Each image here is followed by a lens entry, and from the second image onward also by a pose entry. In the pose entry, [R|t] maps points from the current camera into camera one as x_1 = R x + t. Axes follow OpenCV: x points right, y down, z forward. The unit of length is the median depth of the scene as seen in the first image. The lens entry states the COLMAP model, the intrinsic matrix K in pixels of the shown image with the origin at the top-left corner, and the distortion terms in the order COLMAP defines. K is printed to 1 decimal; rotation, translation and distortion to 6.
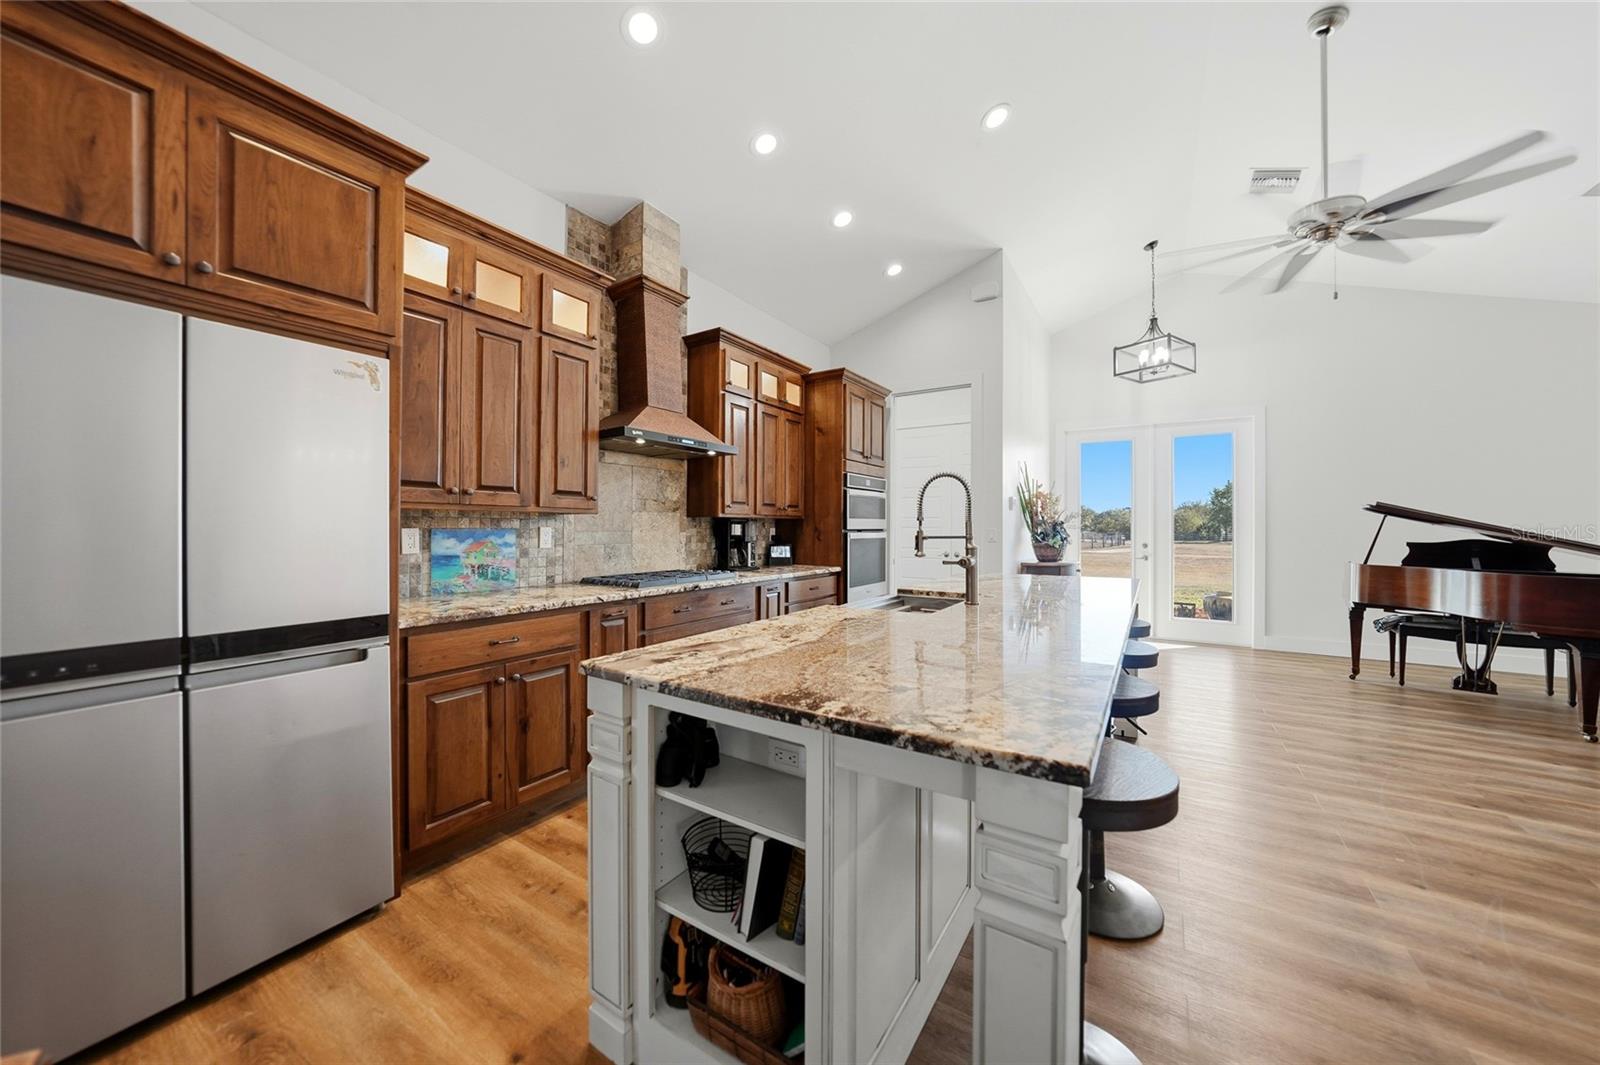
lens RADIAL K [[559.7, 0, 803.3], [0, 559.7, 525.6], [0, 0, 1]] dist [-0.025188, 0.006487]
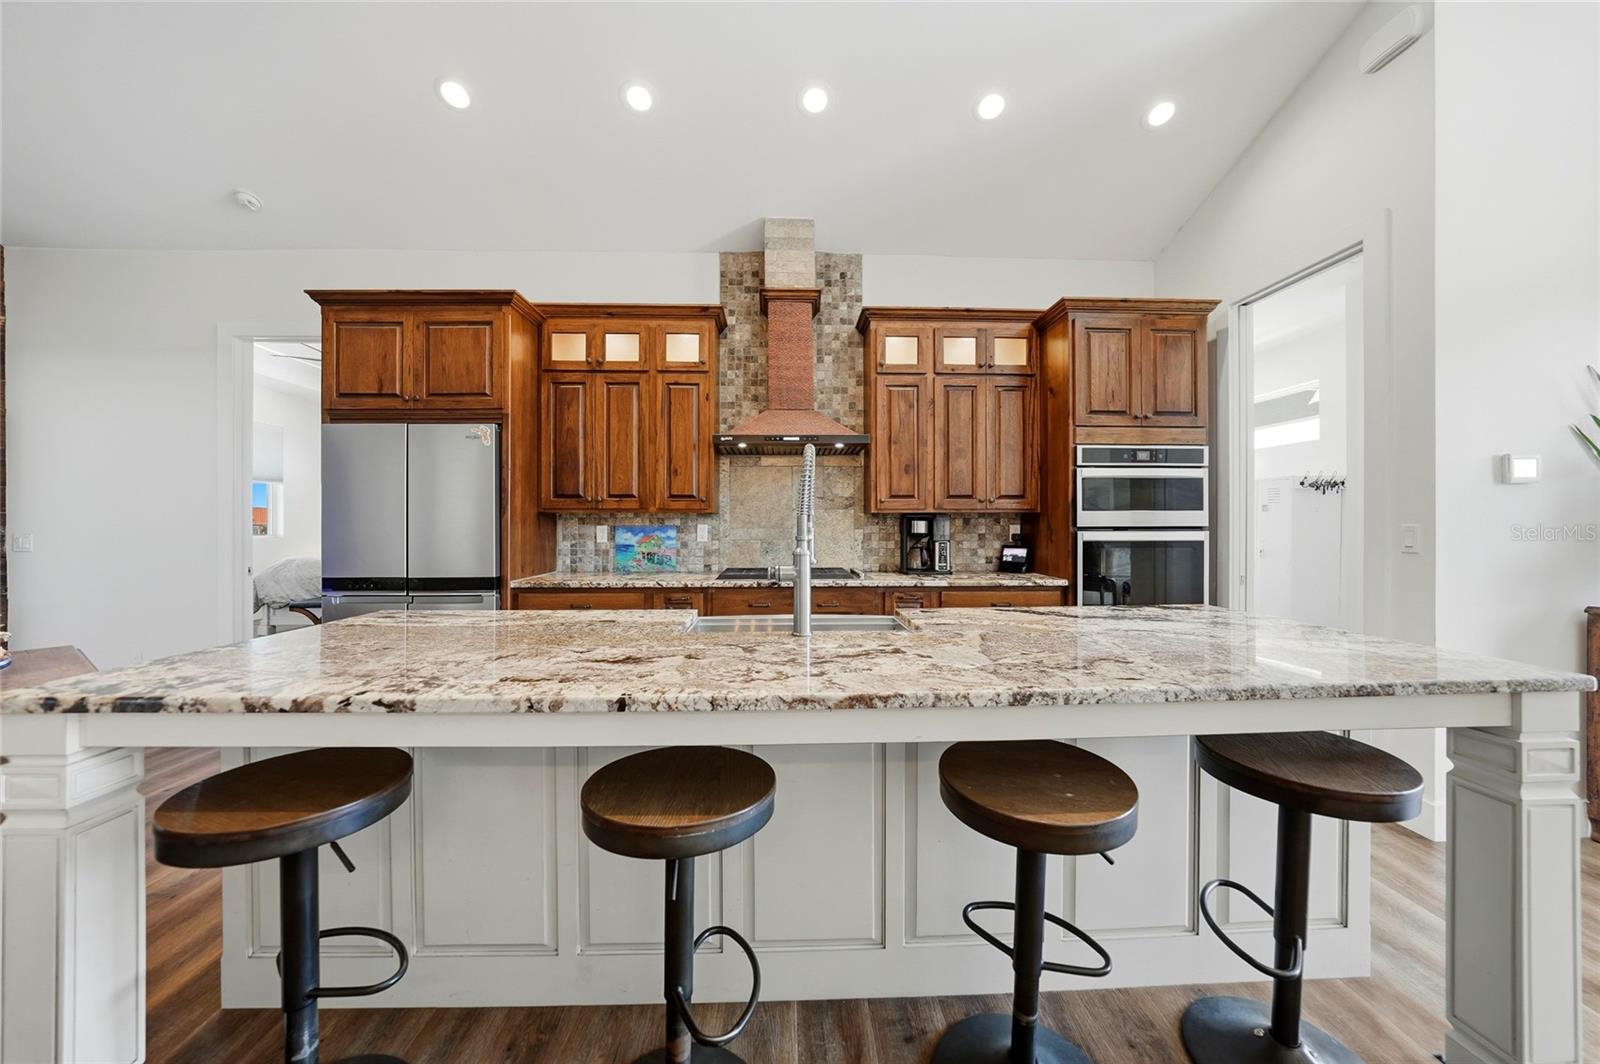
lens RADIAL K [[566.2, 0, 801.0], [0, 566.2, 523.2], [0, 0, 1]] dist [-0.026639, 0.004876]
pose [[0.566868, -0.002890, -0.823804, 0.589666], [0.004638, 0.999989, -0.000317, 0.001279], [0.823796, -0.003641, 0.566875, 0.408373]]
